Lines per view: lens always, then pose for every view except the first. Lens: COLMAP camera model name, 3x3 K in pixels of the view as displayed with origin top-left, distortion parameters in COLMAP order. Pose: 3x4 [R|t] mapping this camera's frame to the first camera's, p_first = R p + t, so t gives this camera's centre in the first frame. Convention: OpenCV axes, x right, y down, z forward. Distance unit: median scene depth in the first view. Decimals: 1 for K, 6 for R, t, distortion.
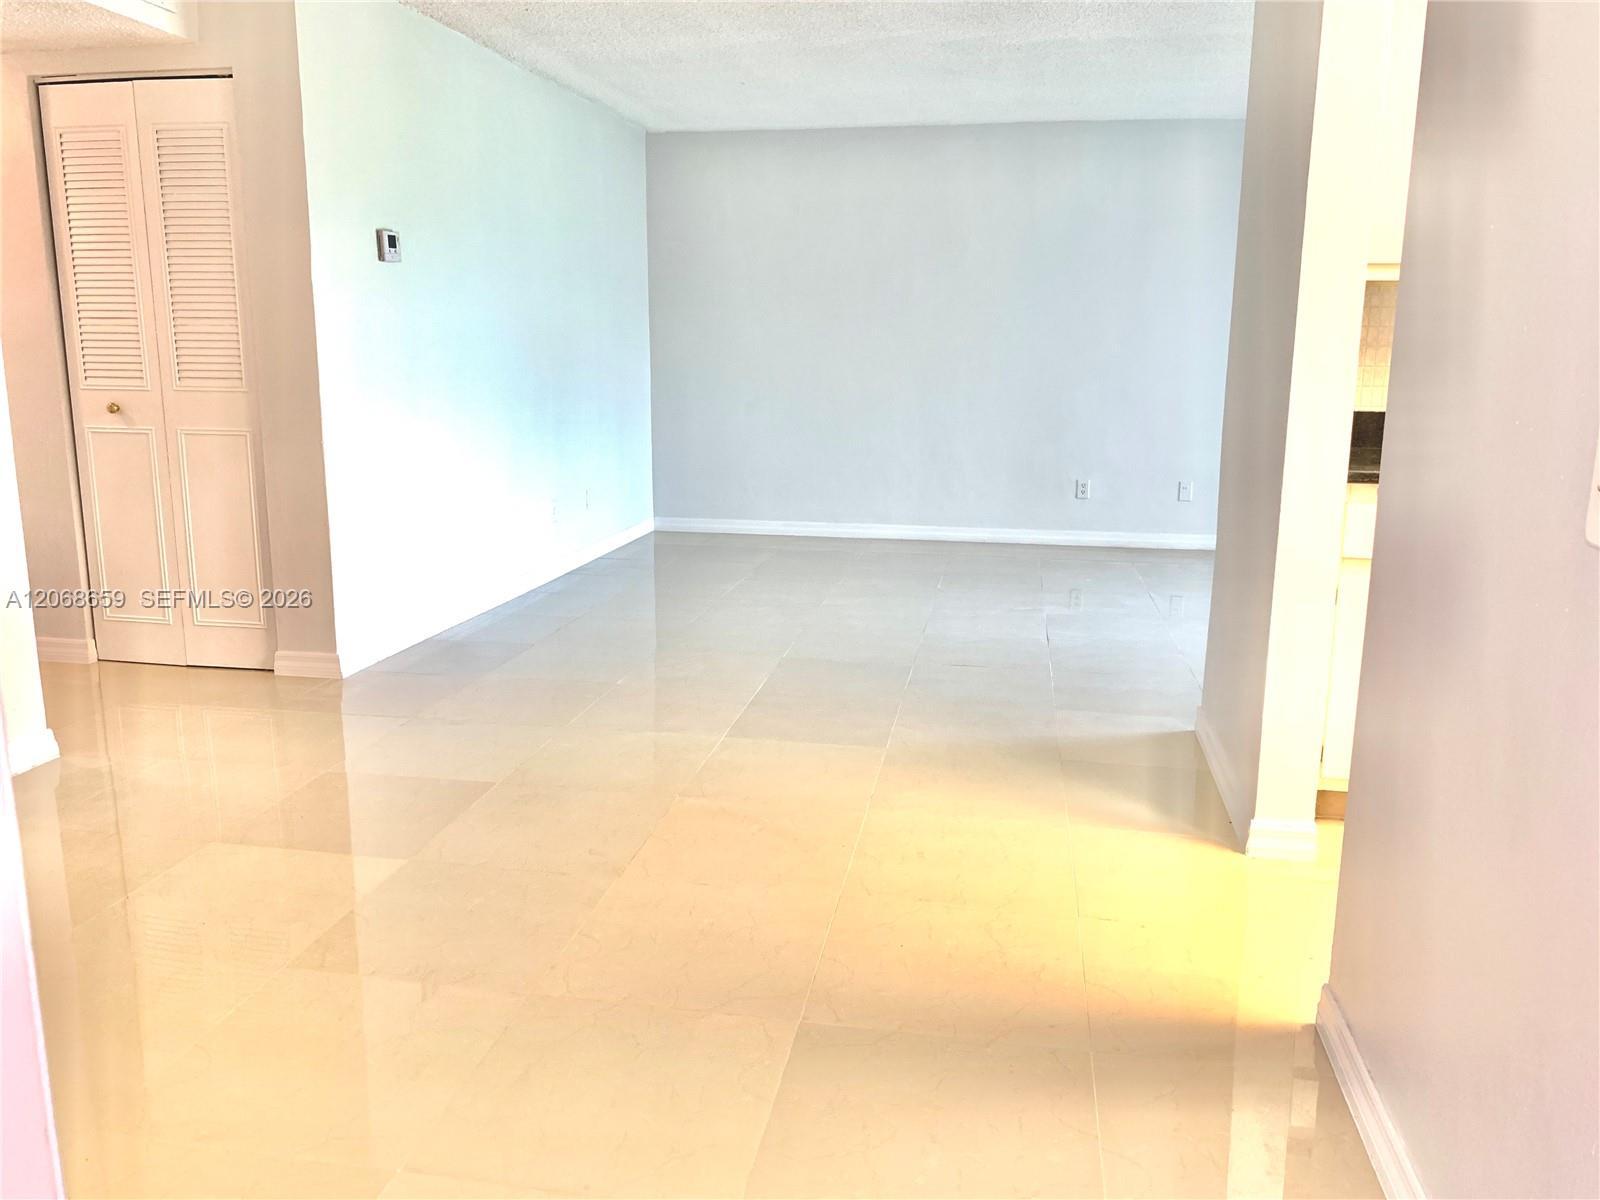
lens RADIAL K [[1222.1, 0, 793.9], [0, 1222.1, 594.7], [0, 0, 1]] dist [0.014676, 0.003417]
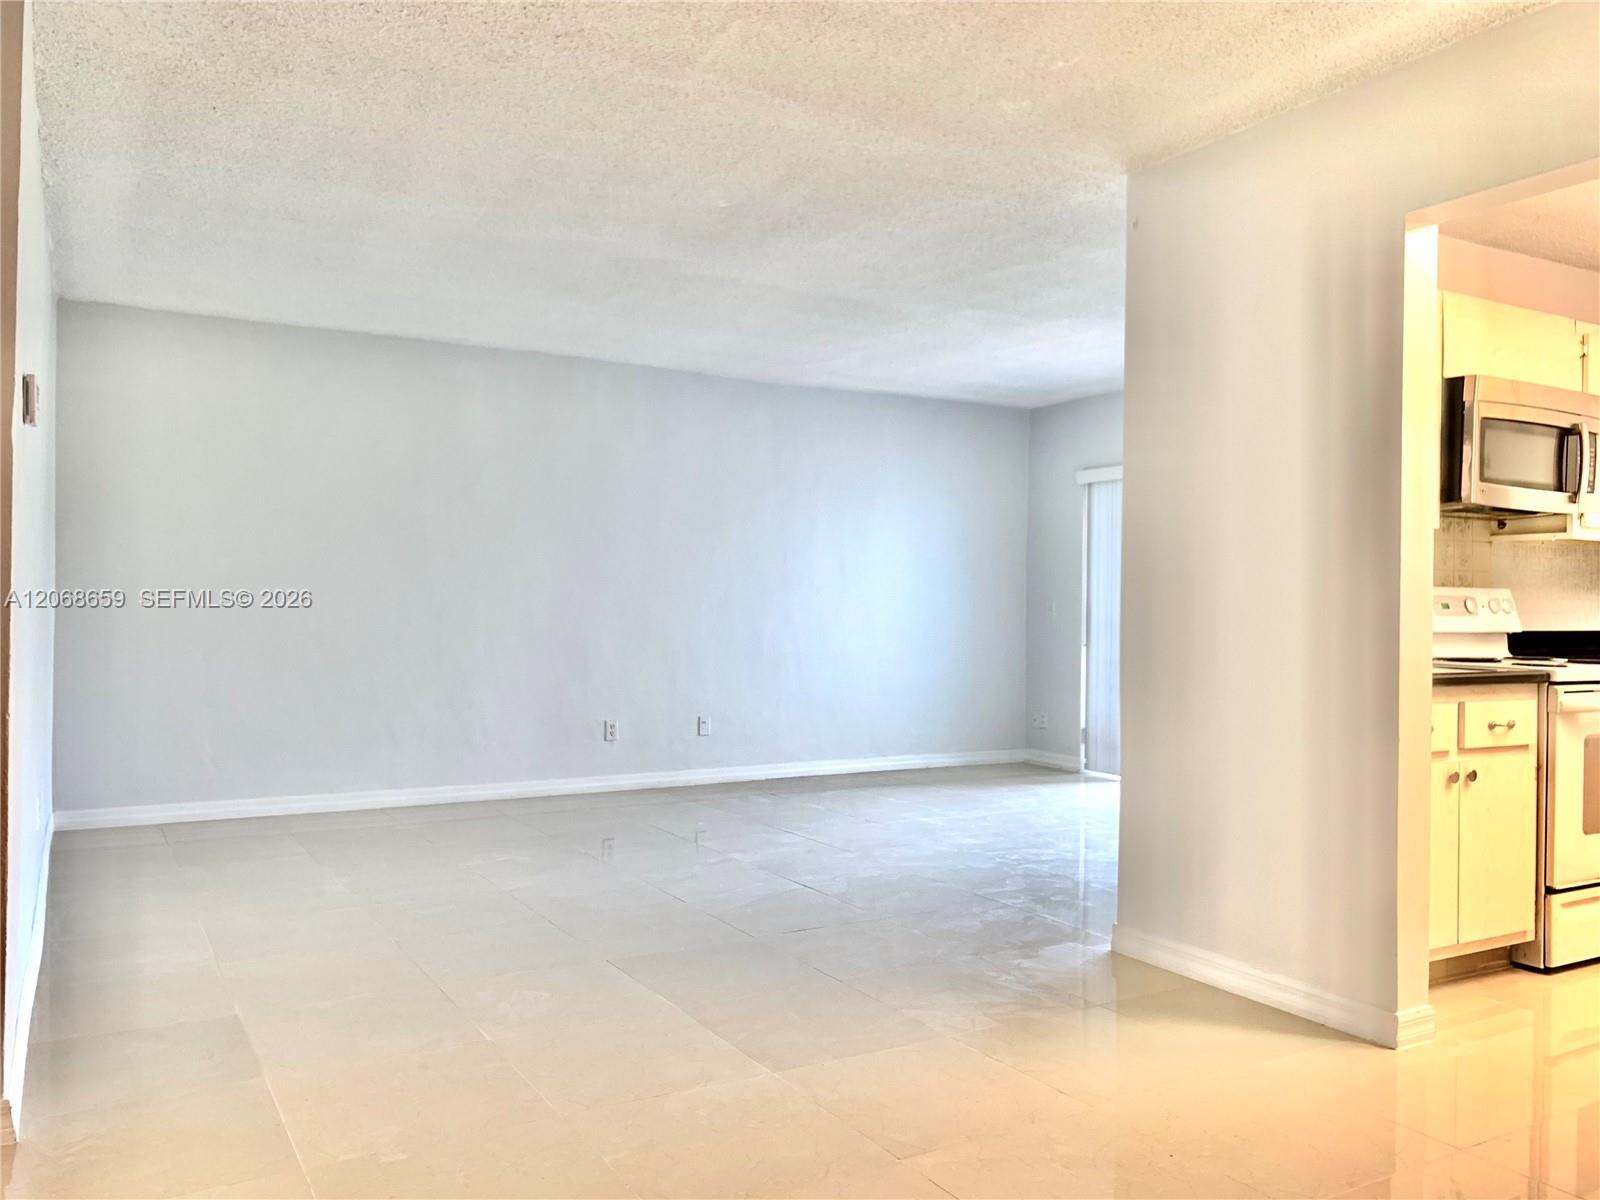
lens RADIAL K [[1222.1, 0, 799.9], [0, 1222.1, 609.6], [0, 0, 1]] dist [0.014676, 0.003417]
pose [[0.738046, -0.000147, 0.674750, -0.294445], [0.122857, 0.983313, -0.134167, -0.033348], [-0.663471, 0.181919, 0.725749, 0.199285]]
